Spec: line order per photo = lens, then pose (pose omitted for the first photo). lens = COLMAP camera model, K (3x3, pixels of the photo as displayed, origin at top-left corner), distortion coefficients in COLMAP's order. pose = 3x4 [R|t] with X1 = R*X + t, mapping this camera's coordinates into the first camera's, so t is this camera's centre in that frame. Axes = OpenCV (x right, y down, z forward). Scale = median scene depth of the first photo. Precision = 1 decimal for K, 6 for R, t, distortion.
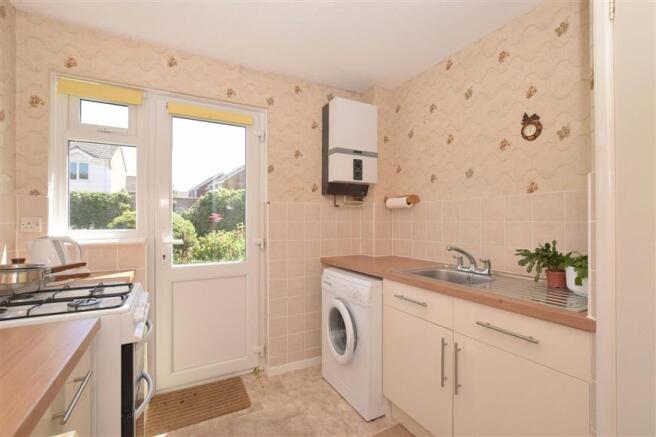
lens RADIAL K [[294.4, 0, 328.0], [0, 294.4, 218.5], [0, 0, 1]] dist [-0.007092, 0.000483]
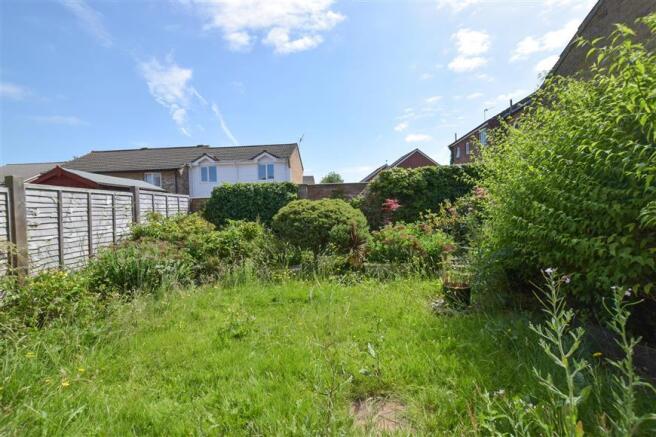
lens RADIAL K [[294.4, 0, 328.0], [0, 294.4, 218.5], [0, 0, 1]] dist [-0.007092, 0.000483]
pose [[0.856893, -0.021699, -0.515037, -0.439822], [0.034720, 0.999274, 0.015665, 0.047365], [0.514323, -0.031305, 0.857025, 0.894609]]
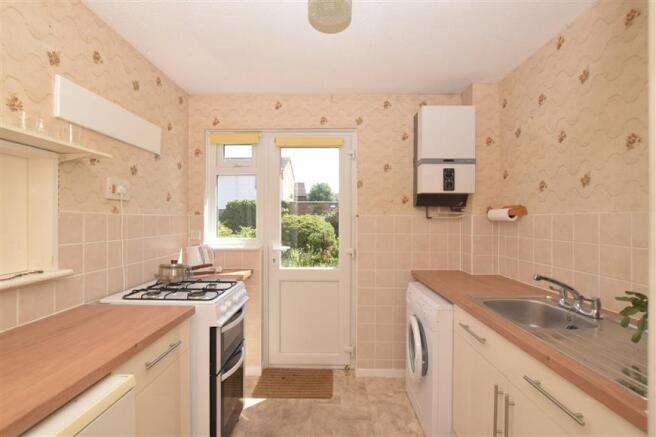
lens RADIAL K [[294.4, 0, 328.0], [0, 294.4, 218.5], [0, 0, 1]] dist [-0.007092, 0.000483]
pose [[0.872397, 0.003290, -0.488787, 0.232608], [0.000115, 0.999976, 0.006937, -0.051772], [0.488798, -0.006108, 0.872375, 0.006977]]
